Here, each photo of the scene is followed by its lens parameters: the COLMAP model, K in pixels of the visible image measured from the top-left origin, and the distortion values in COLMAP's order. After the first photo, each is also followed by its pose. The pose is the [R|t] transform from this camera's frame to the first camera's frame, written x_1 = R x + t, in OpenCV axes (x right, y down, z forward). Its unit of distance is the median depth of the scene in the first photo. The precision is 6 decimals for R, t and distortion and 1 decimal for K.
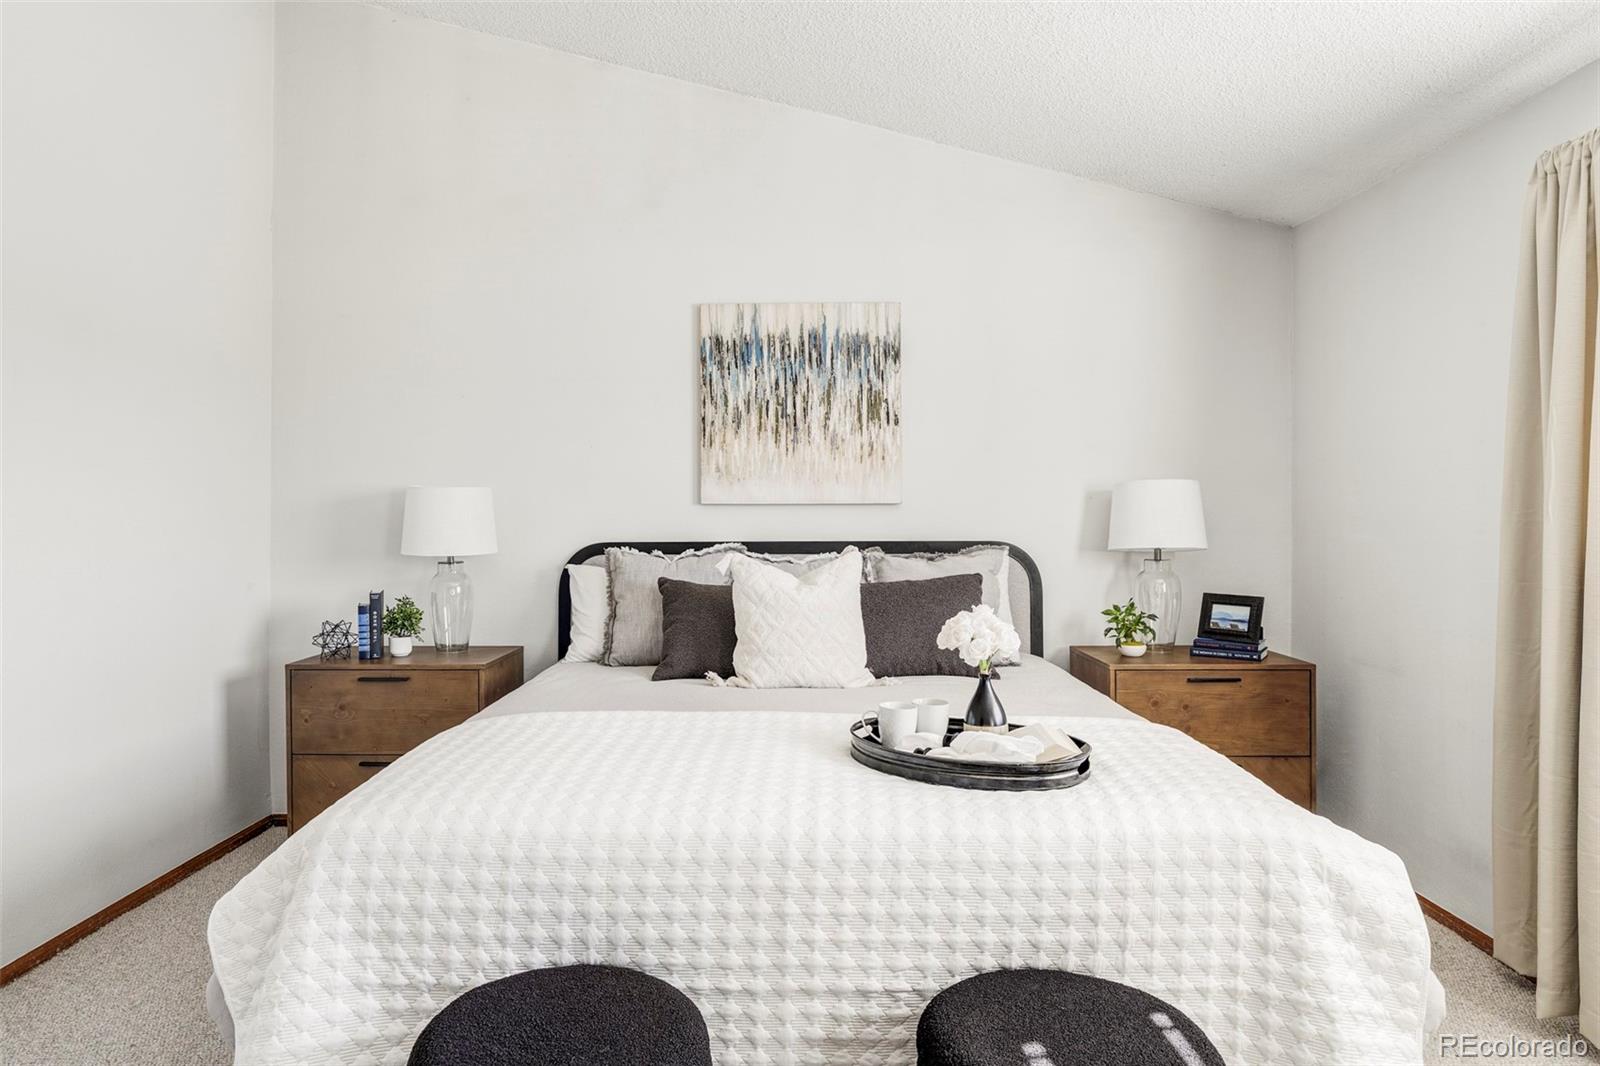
lens RADIAL K [[942.9, 0, 800.0], [0, 942.9, 506.9], [0, 0, 1]] dist [-0.000696, -0.000209]
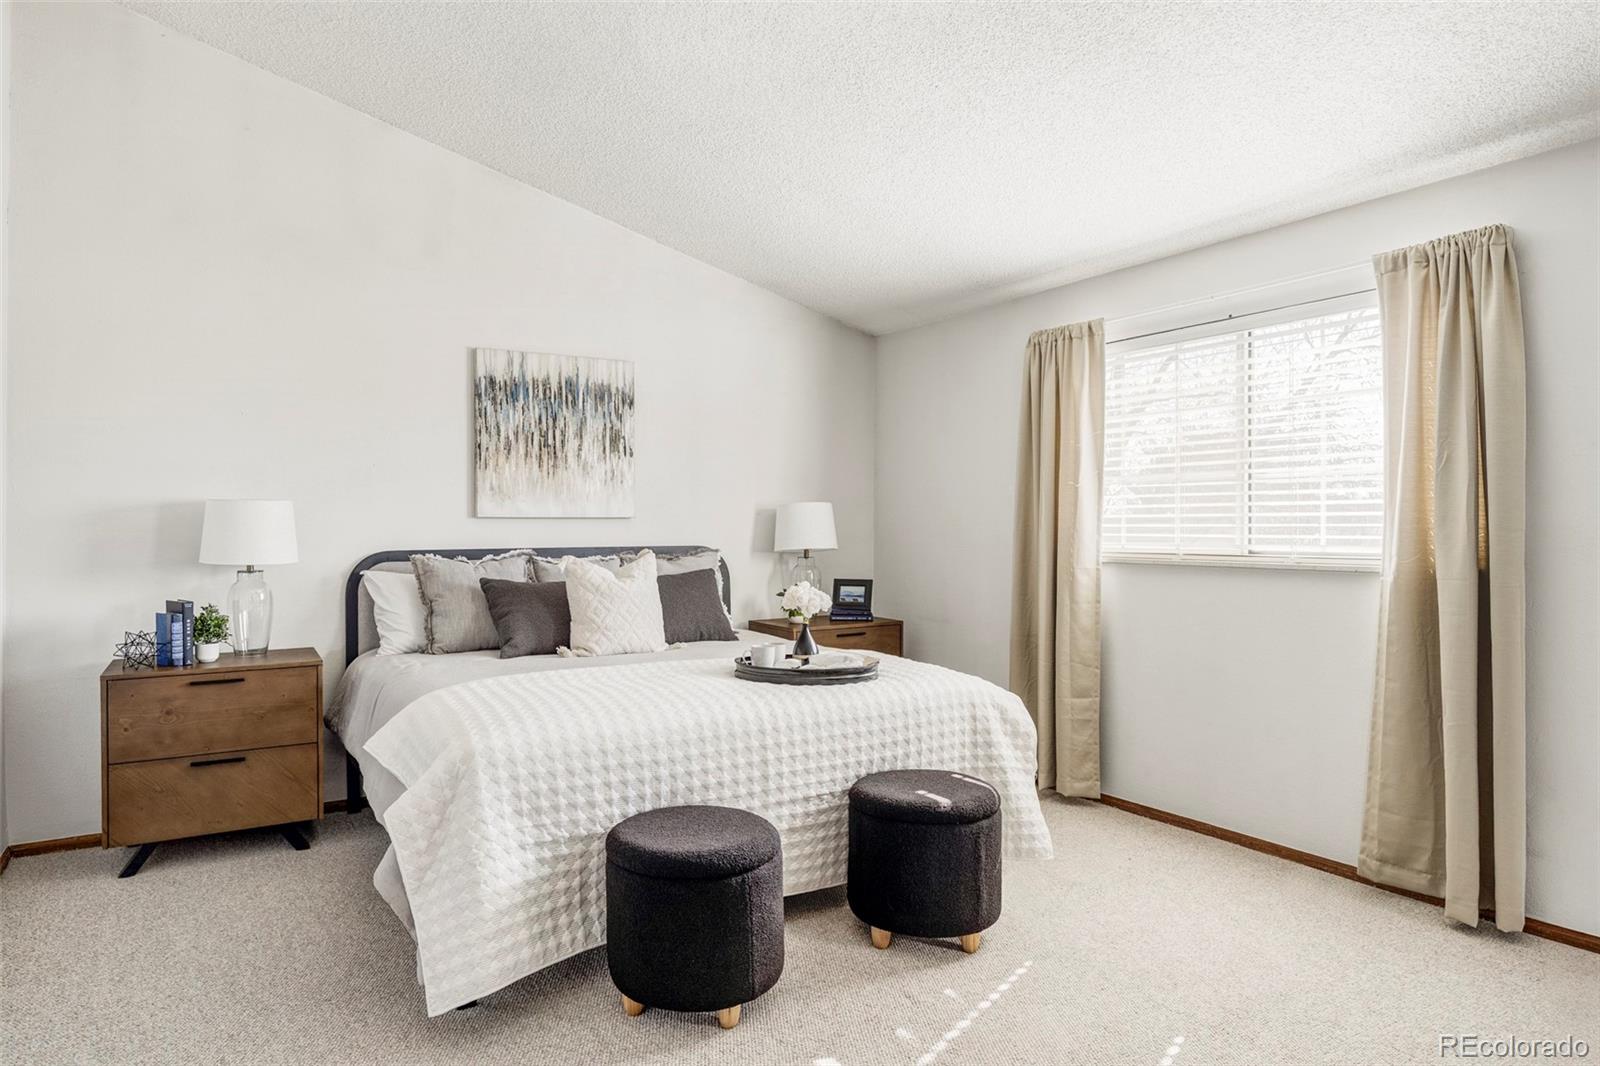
lens RADIAL K [[942.9, 0, 800.0], [0, 942.9, 506.9], [0, 0, 1]] dist [-0.000696, -0.000209]
pose [[0.841503, 0.011143, 0.540138, -0.427116], [-0.004422, 0.999896, -0.013738, -0.001536], [-0.540235, 0.009172, 0.841464, -0.225729]]
